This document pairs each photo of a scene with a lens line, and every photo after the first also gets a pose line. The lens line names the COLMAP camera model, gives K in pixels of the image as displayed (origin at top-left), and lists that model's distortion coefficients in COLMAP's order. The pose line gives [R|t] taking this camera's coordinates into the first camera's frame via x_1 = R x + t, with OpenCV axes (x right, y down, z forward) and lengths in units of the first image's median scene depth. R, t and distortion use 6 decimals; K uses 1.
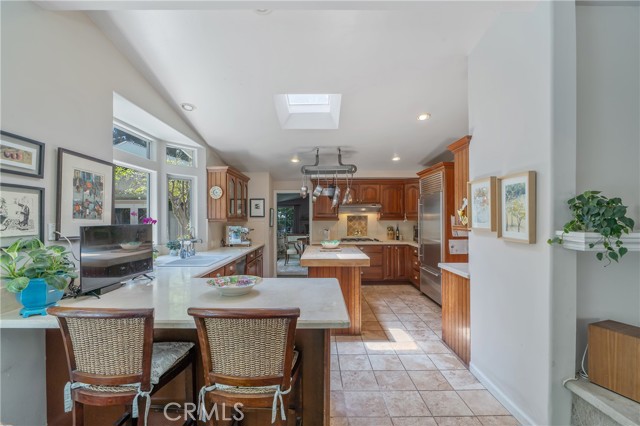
lens RADIAL K [[295.6, 0, 323.1], [0, 295.6, 217.6], [0, 0, 1]] dist [0.000041, -0.000007]
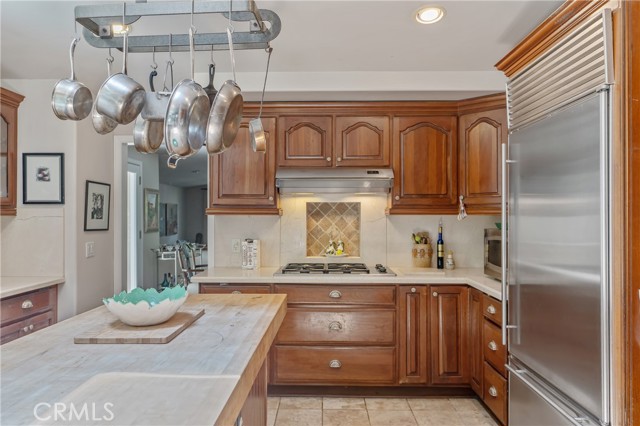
lens RADIAL K [[445.7, 0, 315.7], [0, 445.7, 212.2], [0, 0, 1]] dist [-0.009082, -0.000547]
pose [[0.998615, 0.004505, -0.052419, 0.129346], [-0.004575, 0.999989, -0.001211, 0.006721], [0.052413, 0.001449, 0.998624, 0.450469]]
